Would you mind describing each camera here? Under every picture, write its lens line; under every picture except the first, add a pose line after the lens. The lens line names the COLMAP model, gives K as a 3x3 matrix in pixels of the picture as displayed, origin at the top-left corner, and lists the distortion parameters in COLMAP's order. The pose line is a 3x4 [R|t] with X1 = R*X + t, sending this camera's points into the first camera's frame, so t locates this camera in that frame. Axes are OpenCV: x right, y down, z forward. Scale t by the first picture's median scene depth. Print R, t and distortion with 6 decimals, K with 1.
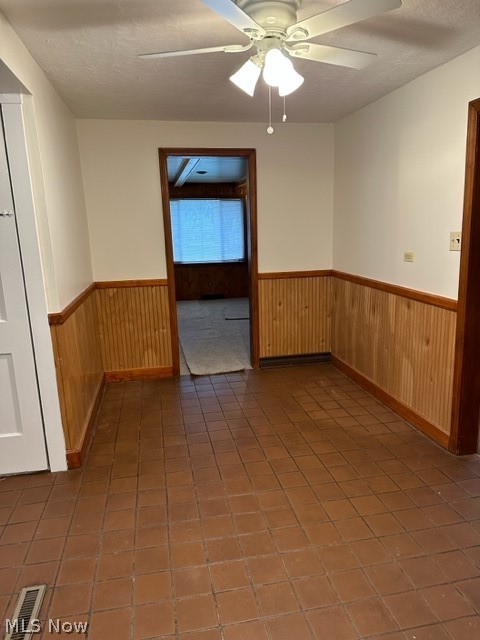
lens RADIAL K [[435.1, 0, 240.0], [0, 435.1, 320.0], [0, 0, 1]] dist [0.101887, -0.217282]
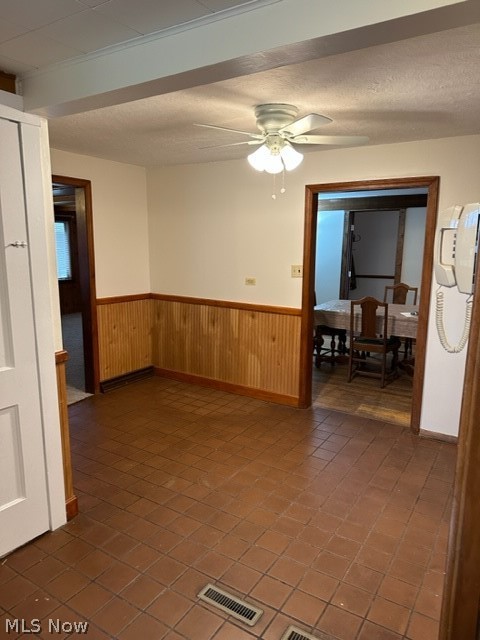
lens RADIAL K [[435.1, 0, 240.0], [0, 435.1, 320.0], [0, 0, 1]] dist [0.101887, -0.217282]
pose [[0.687771, -0.085920, 0.720825, -0.612267], [0.119051, 0.992877, 0.004756, -0.030215], [-0.716099, 0.082544, 0.693101, 0.062309]]
